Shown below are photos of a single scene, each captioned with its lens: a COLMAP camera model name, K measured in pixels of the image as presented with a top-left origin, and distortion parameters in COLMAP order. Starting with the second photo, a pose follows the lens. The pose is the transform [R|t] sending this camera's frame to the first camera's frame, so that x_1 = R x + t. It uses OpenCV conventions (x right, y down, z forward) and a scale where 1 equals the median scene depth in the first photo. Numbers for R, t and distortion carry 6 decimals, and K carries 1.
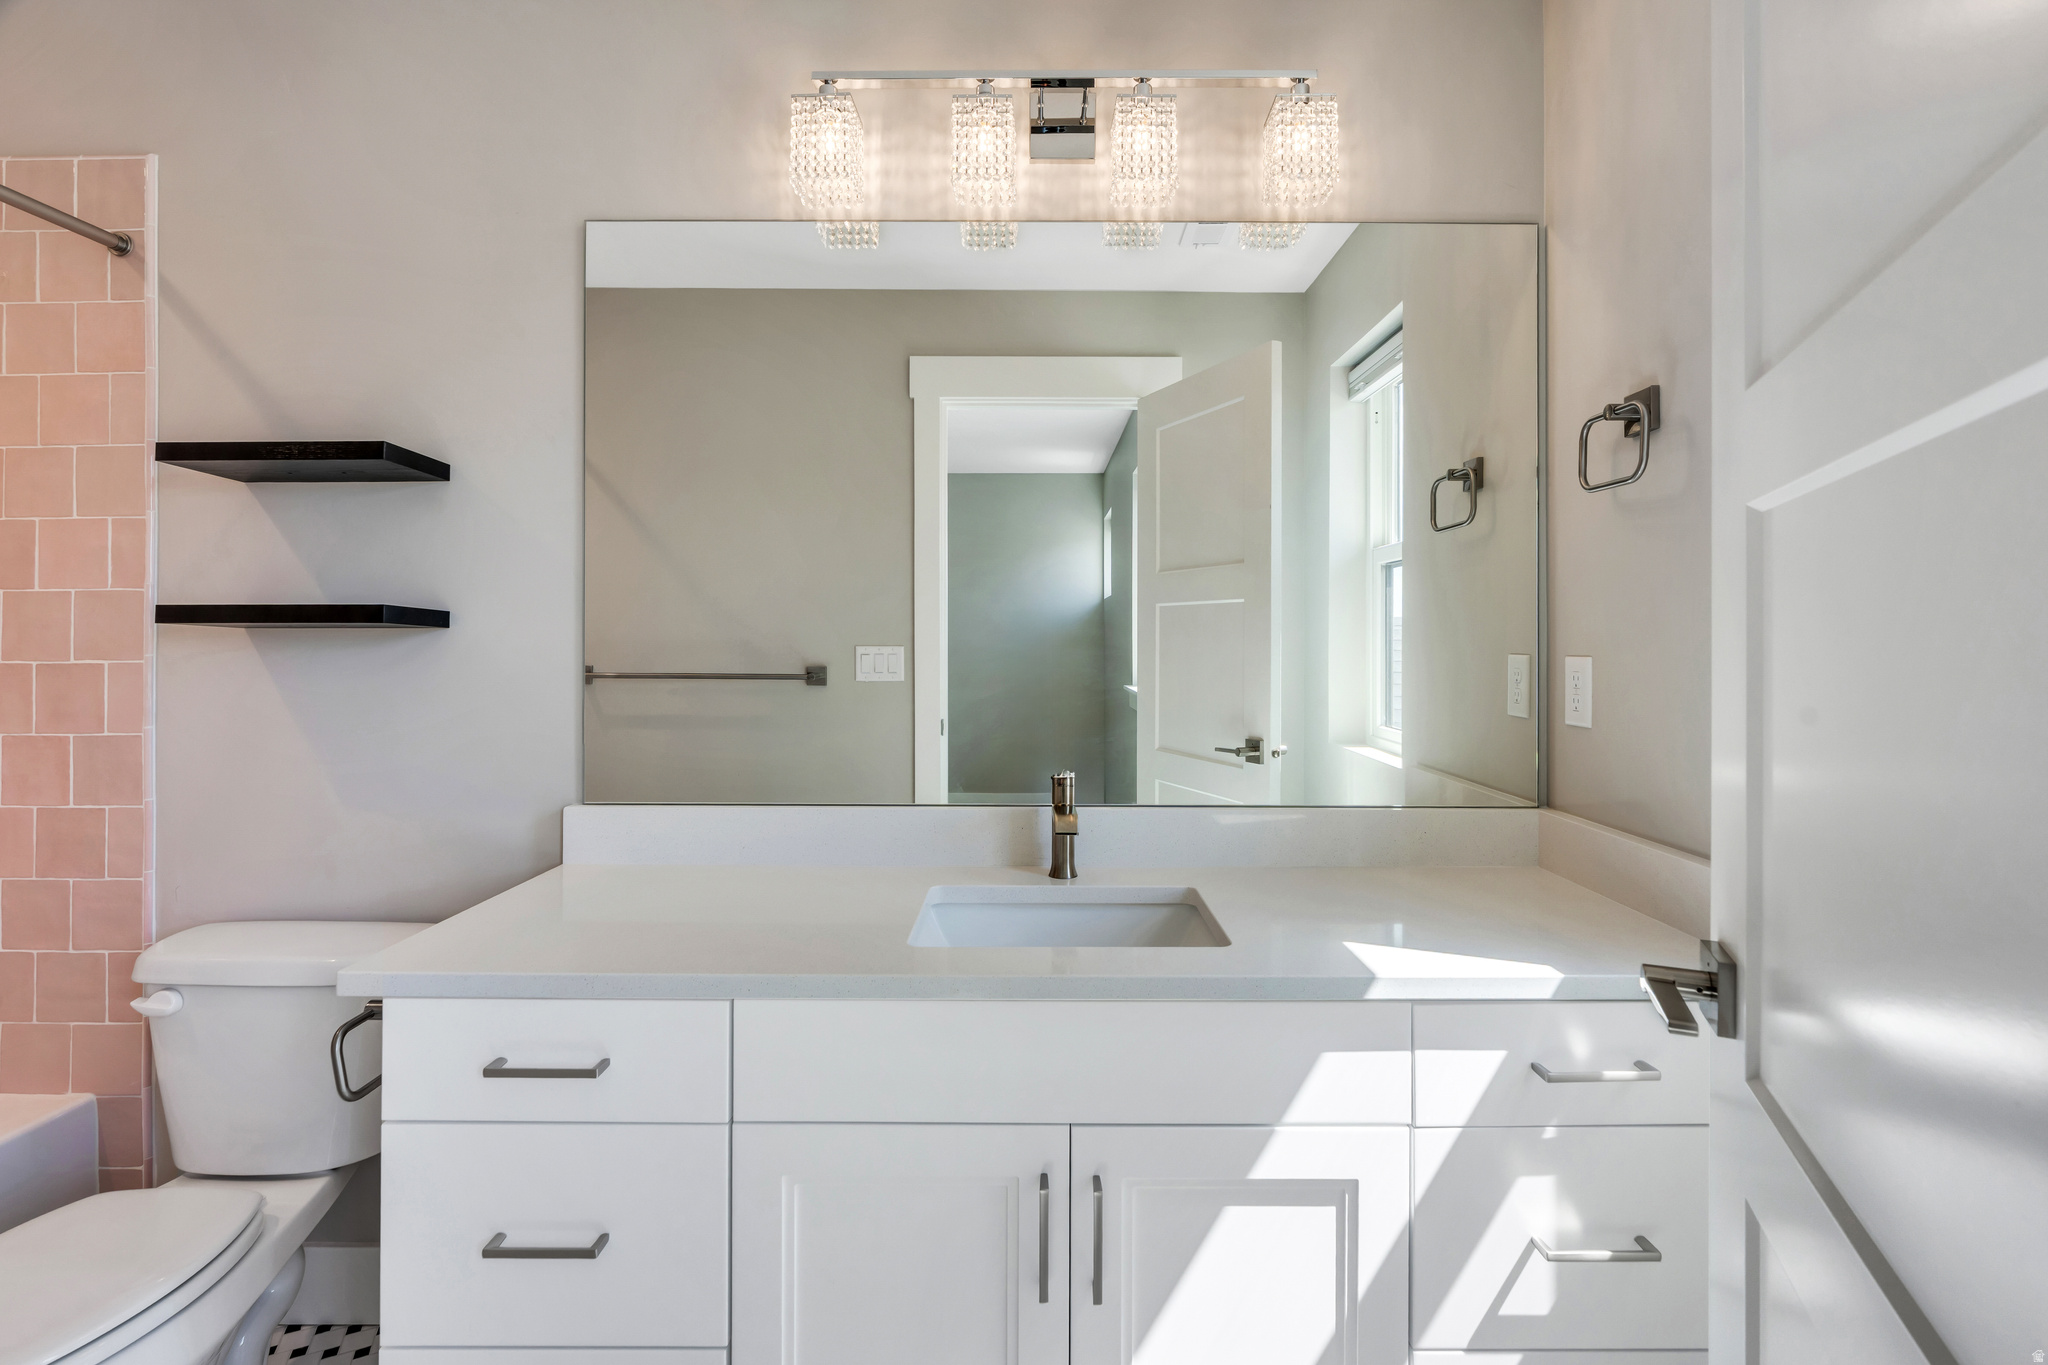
lens RADIAL K [[924.9, 0, 1031.5], [0, 924.9, 642.8], [0, 0, 1]] dist [-0.003633, 0.000392]
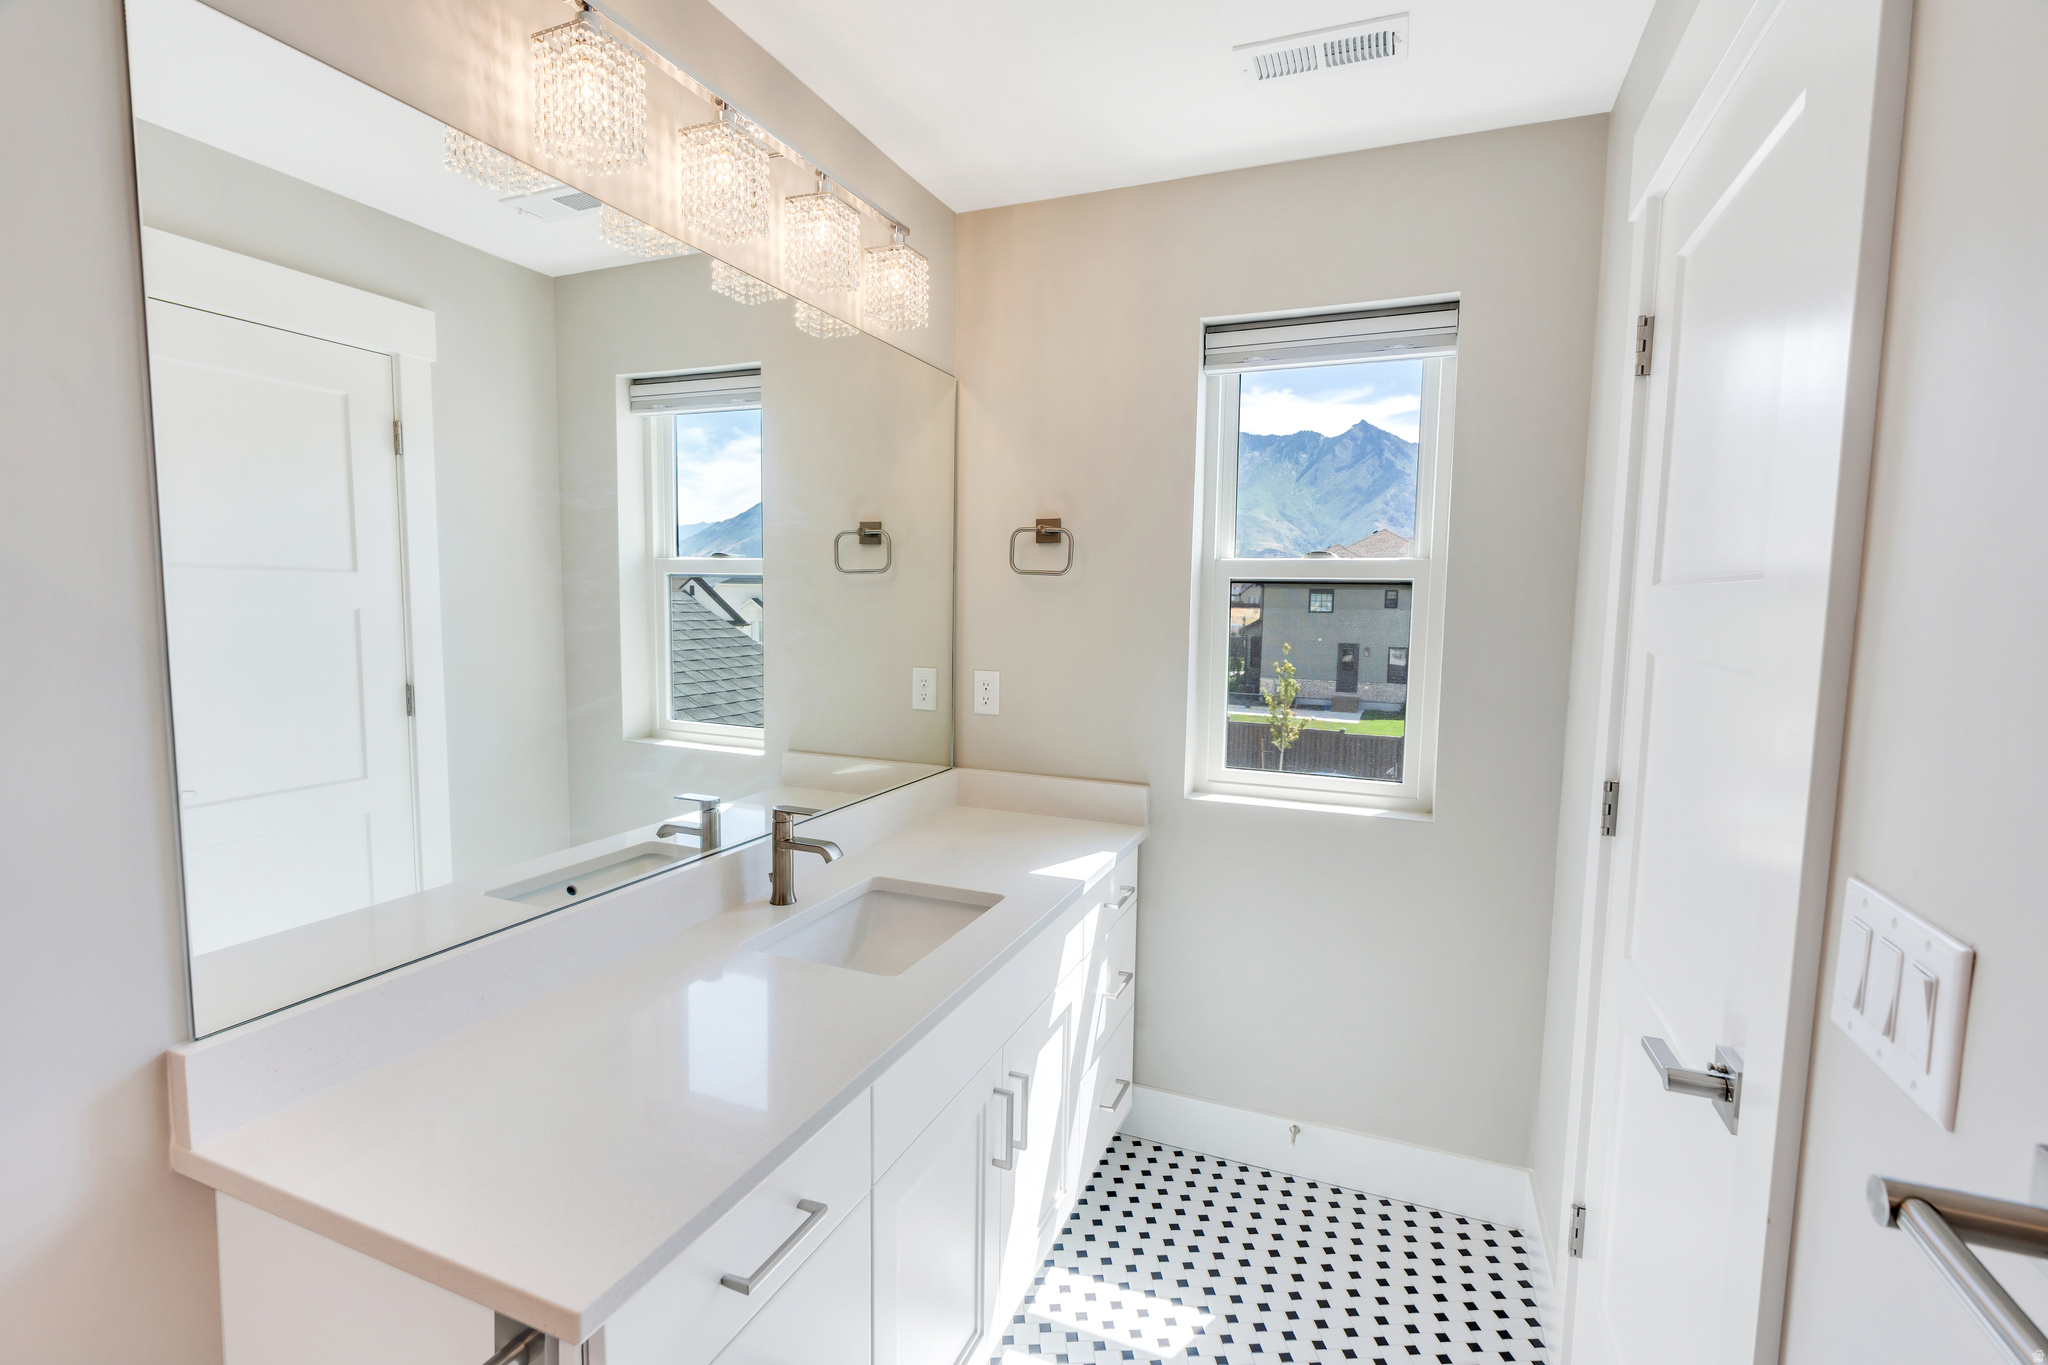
lens RADIAL K [[915.1, 0, 1038.3], [0, 915.1, 676.6], [0, 0, 1]] dist [-0.003435, -0.000060]
pose [[0.364962, -0.080025, 0.927577, -0.805174], [-0.008946, 0.995952, 0.089444, -0.111013], [-0.930979, -0.040942, 0.362769, 0.325227]]
